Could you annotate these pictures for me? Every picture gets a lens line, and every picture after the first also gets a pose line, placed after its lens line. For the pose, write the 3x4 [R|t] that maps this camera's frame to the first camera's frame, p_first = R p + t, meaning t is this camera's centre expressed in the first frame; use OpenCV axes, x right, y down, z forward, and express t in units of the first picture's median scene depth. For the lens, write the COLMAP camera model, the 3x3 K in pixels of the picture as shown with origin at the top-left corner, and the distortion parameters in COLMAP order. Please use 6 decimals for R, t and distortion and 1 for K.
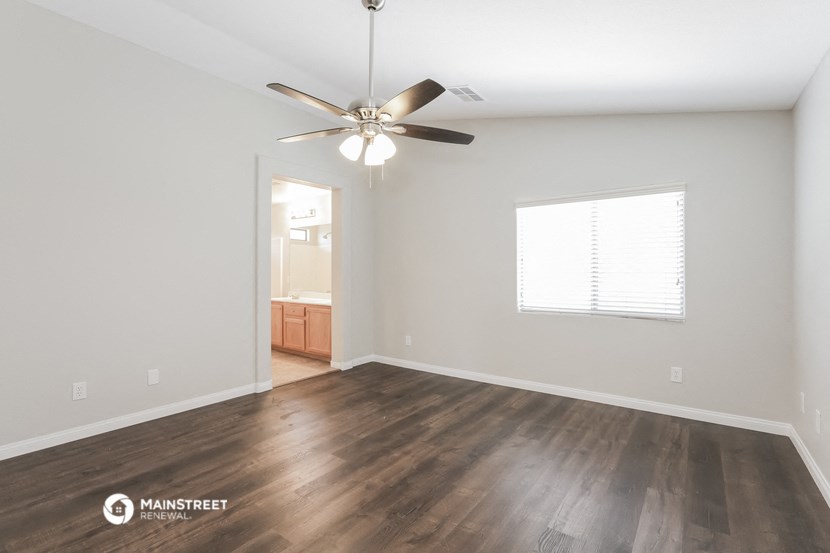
lens RADIAL K [[372.0, 0, 421.0], [0, 372.0, 274.4], [0, 0, 1]] dist [-0.012299, 0.001622]
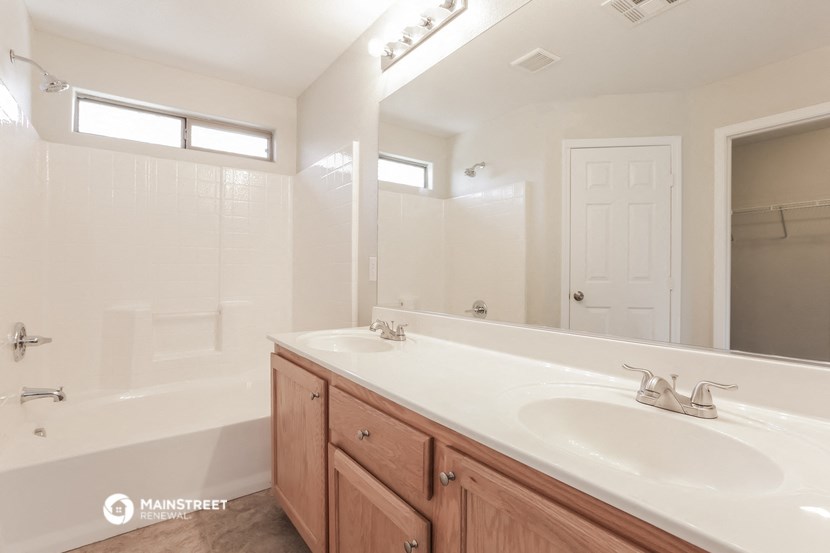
lens RADIAL K [[421.1, 0, 418.9], [0, 421.1, 276.3], [0, 0, 1]] dist [0.011919, 0.002247]
pose [[0.953647, 0.006638, -0.300855, -0.496240], [-0.005729, 0.999976, 0.003905, 0.043901], [0.300874, -0.002001, 0.953662, 1.557788]]
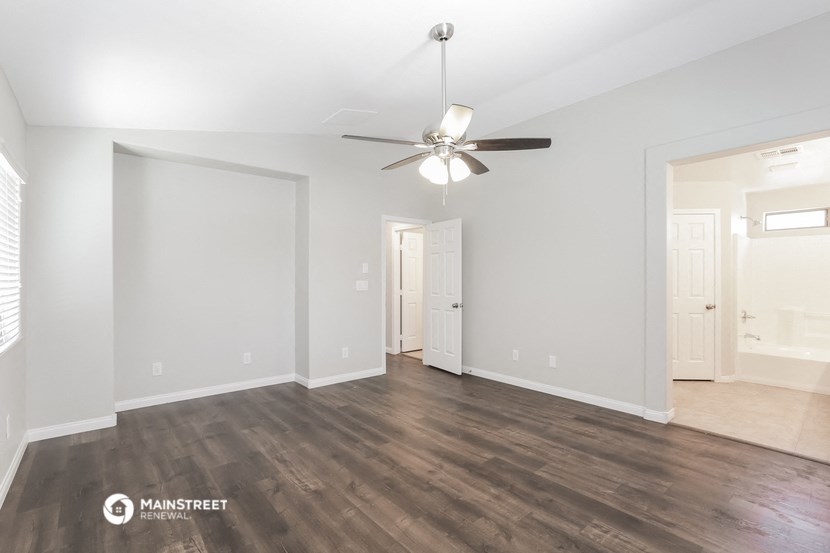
lens RADIAL K [[372.0, 0, 414.2], [0, 372.0, 276.0], [0, 0, 1]] dist [-0.012299, 0.001622]
pose [[-0.208070, -0.012133, -0.978039, 0.716662], [-0.003966, 0.999925, -0.011560, -0.009874], [0.978106, 0.001474, -0.208103, 0.855287]]
